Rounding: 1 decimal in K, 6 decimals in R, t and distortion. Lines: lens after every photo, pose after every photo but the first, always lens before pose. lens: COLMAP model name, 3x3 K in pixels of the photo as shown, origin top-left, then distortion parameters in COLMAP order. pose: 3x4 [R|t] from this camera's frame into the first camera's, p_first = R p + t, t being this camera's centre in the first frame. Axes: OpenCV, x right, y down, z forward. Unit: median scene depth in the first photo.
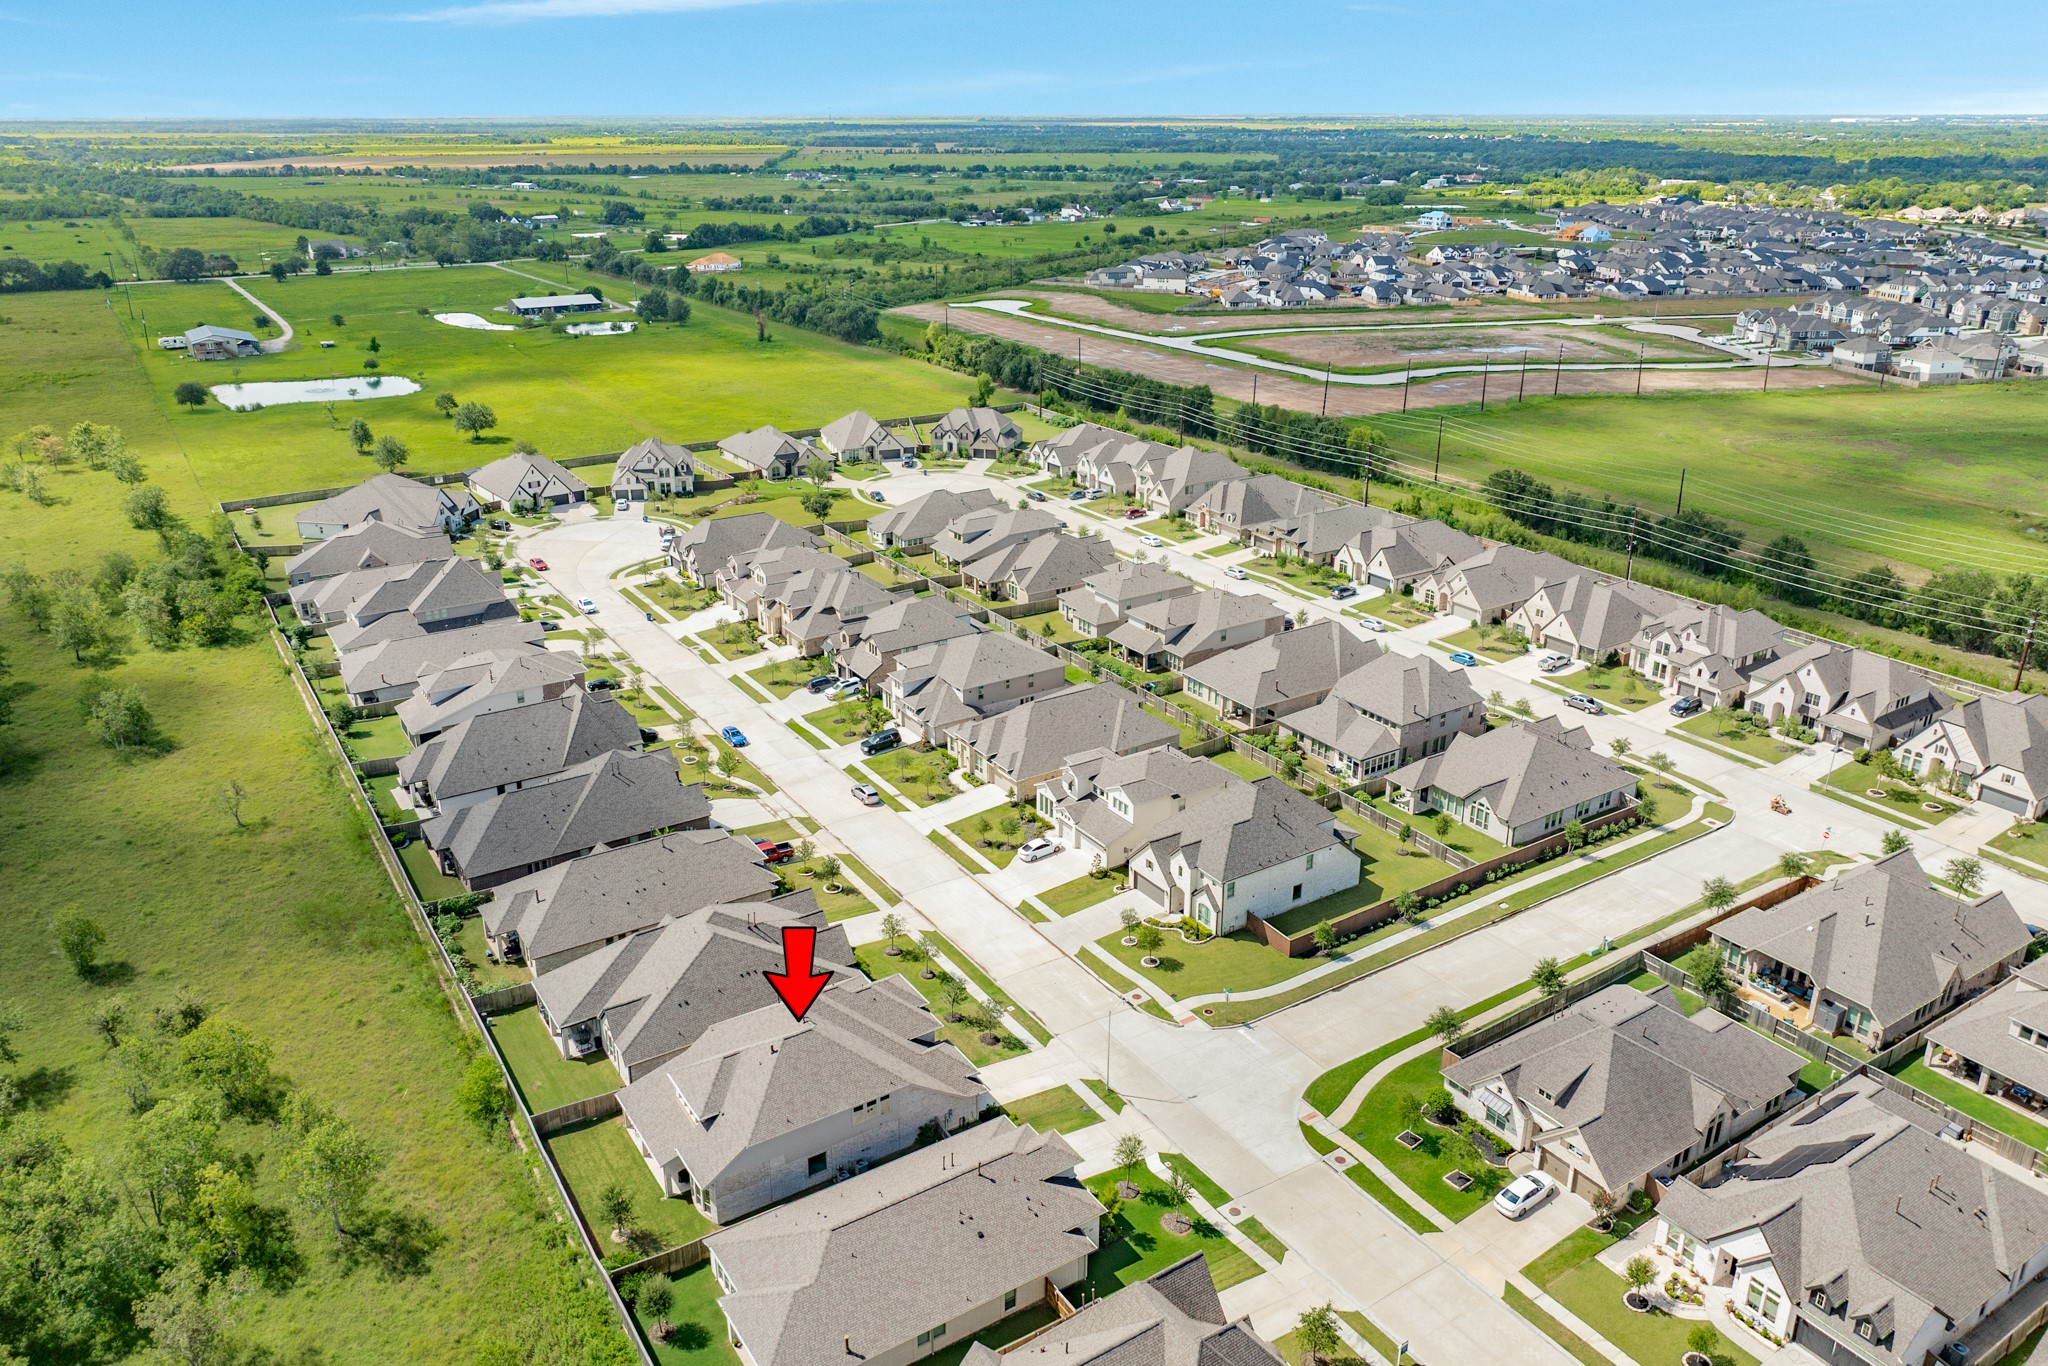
lens RADIAL K [[1441.1, 0, 1015.6], [0, 1441.1, 685.6], [0, 0, 1]] dist [0.000461, -0.010097]
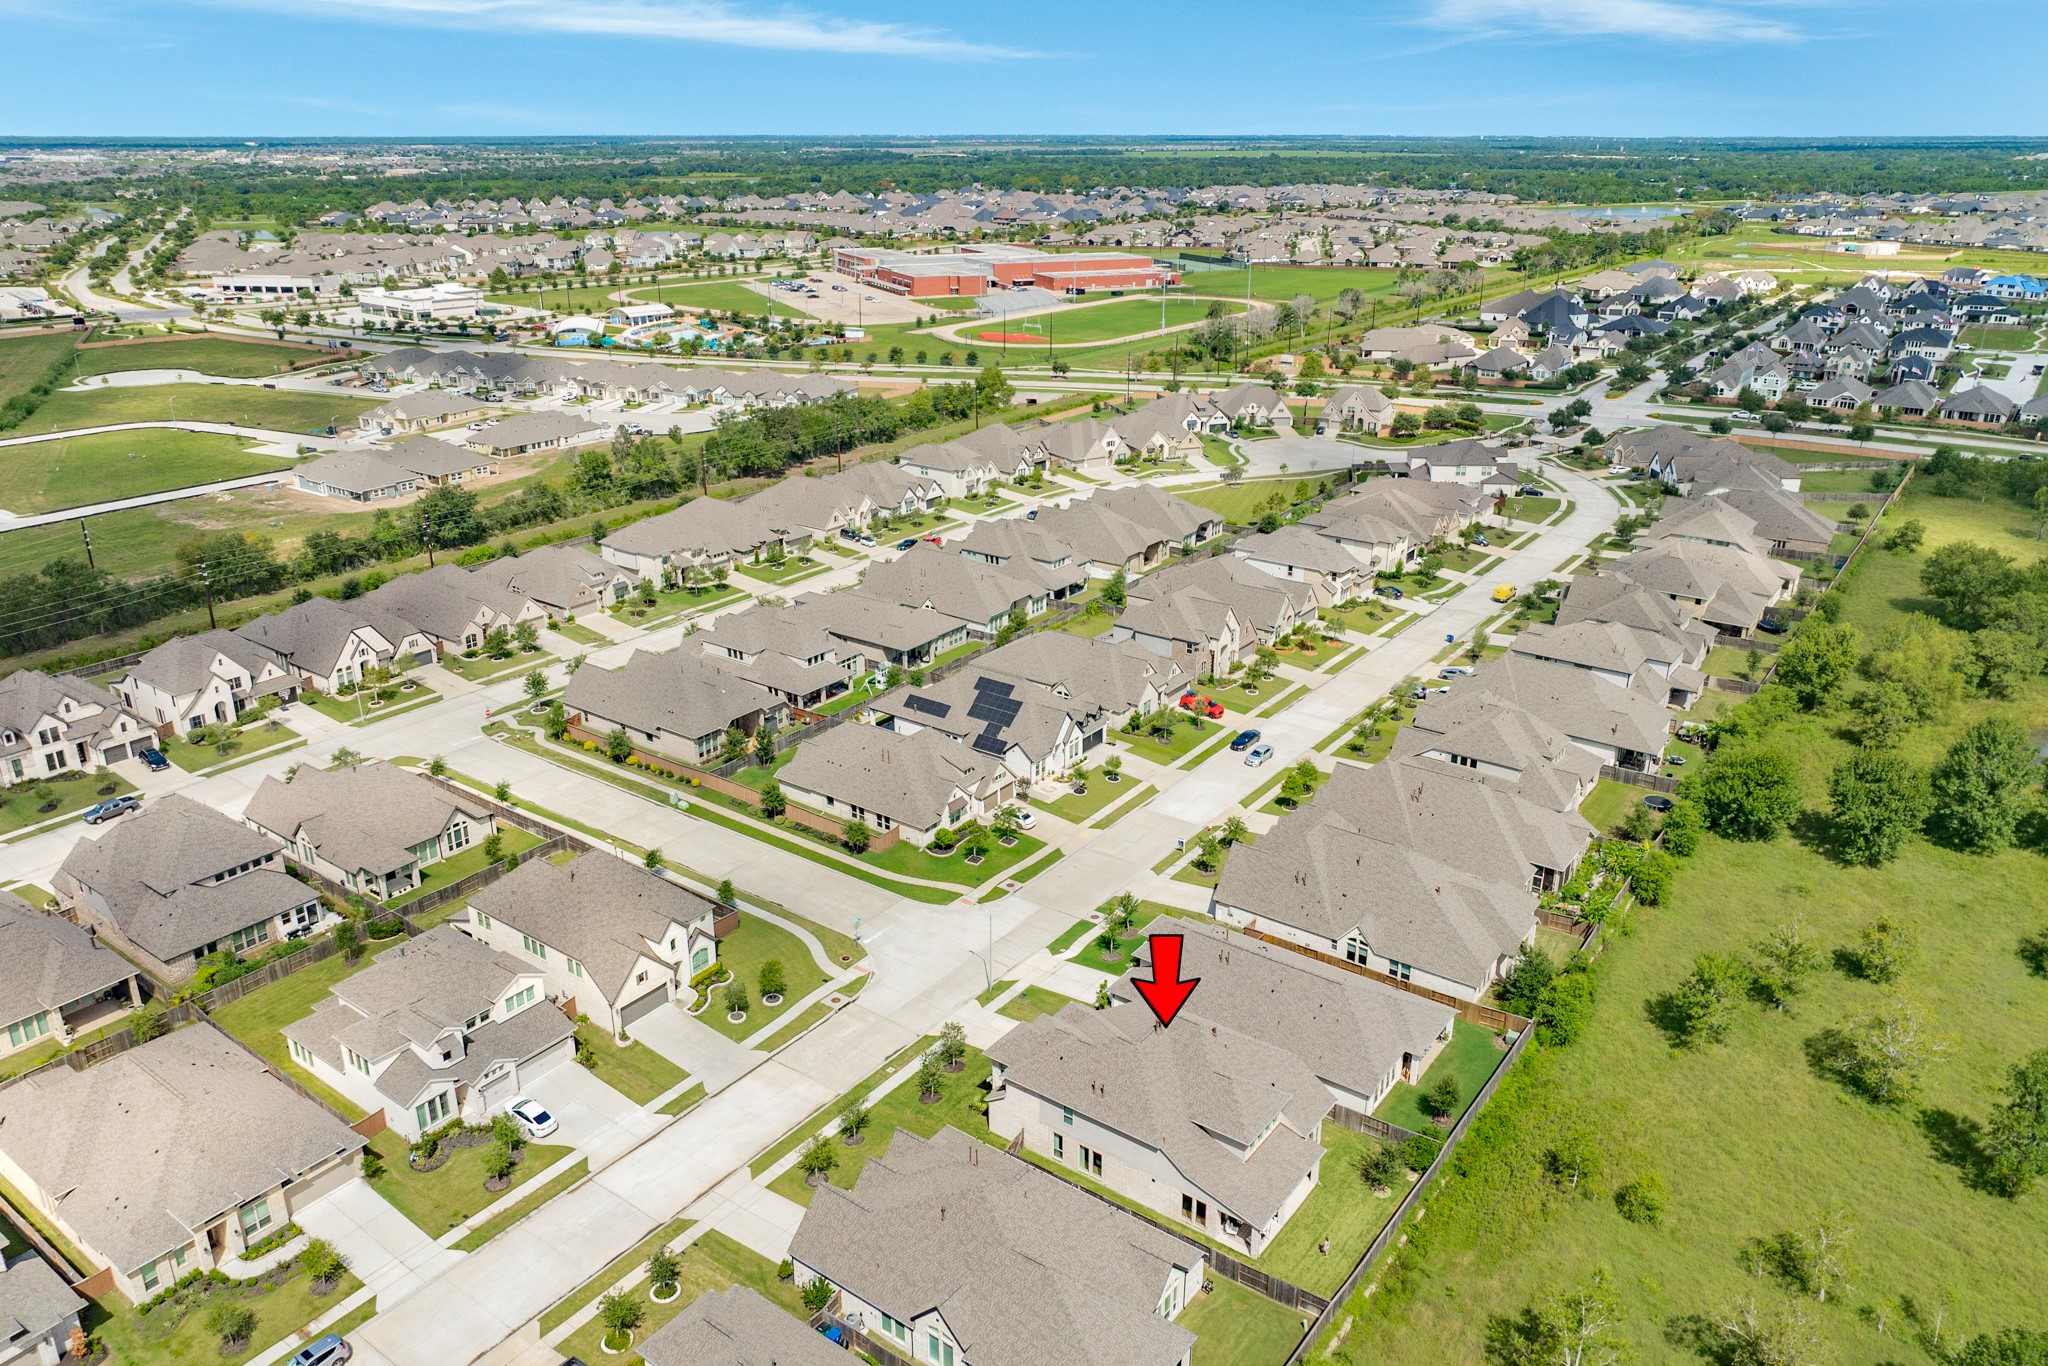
lens RADIAL K [[1441.1, 0, 1015.6], [0, 1441.1, 685.6], [0, 0, 1]] dist [0.000461, -0.010097]
pose [[-0.359001, -0.334163, 0.871466, -0.556278], [0.347491, 0.818730, 0.457091, -0.273122], [-0.866238, 0.466923, -0.177806, 0.726082]]
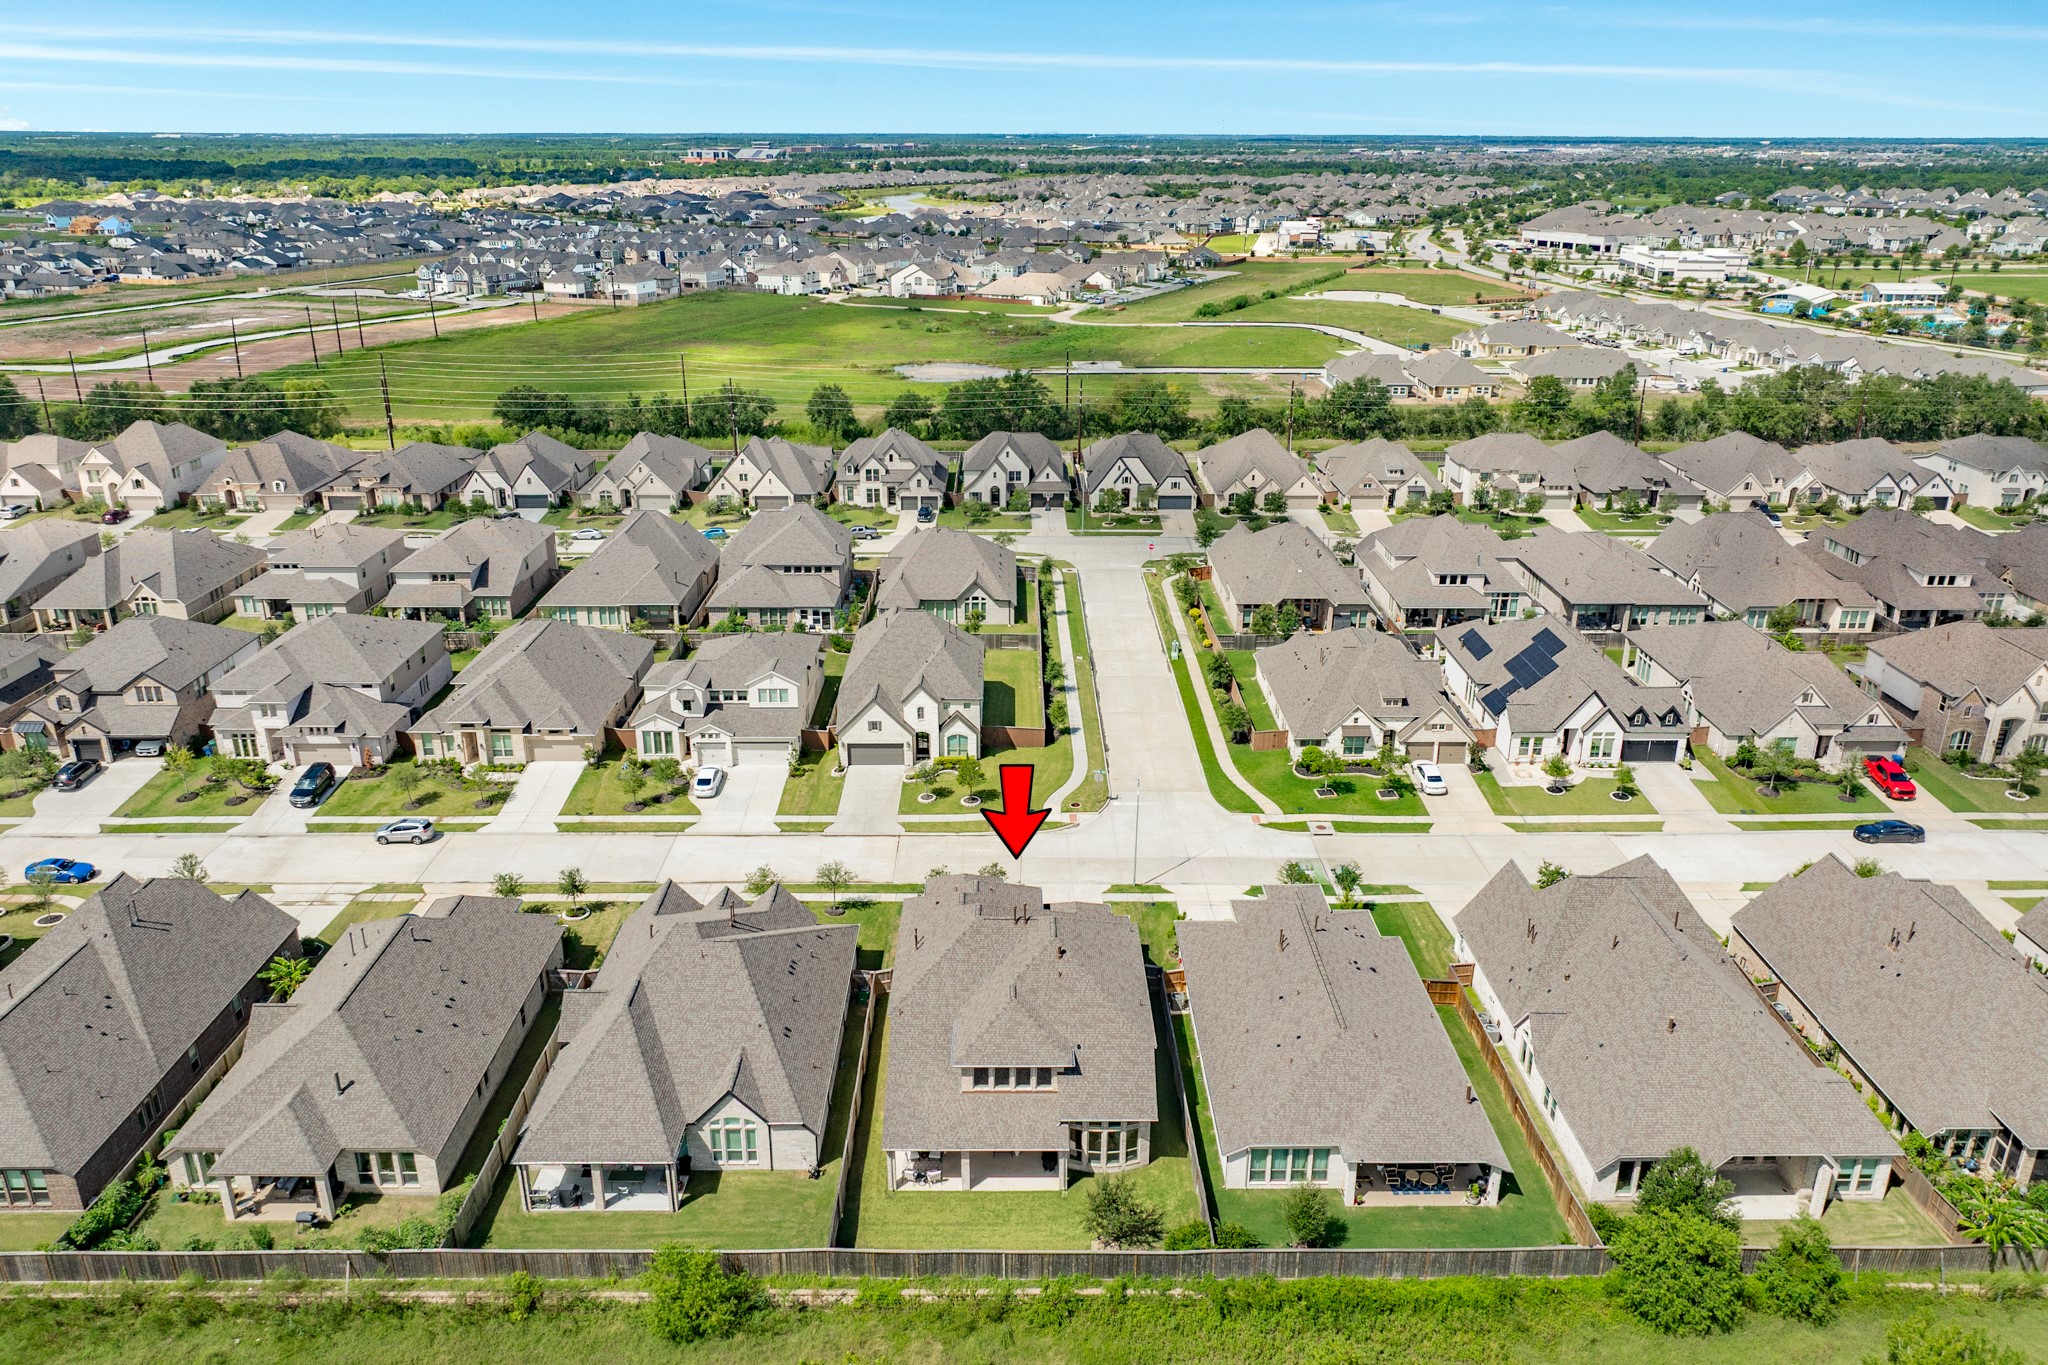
lens RADIAL K [[1441.1, 0, 1015.6], [0, 1441.1, 685.1], [0, 0, 1]] dist [0.000461, -0.010097]
pose [[0.534207, -0.299447, 0.790540, -0.461907], [0.309616, 0.939486, 0.146643, -0.002732], [-0.786613, 0.166426, 0.594594, 0.326686]]
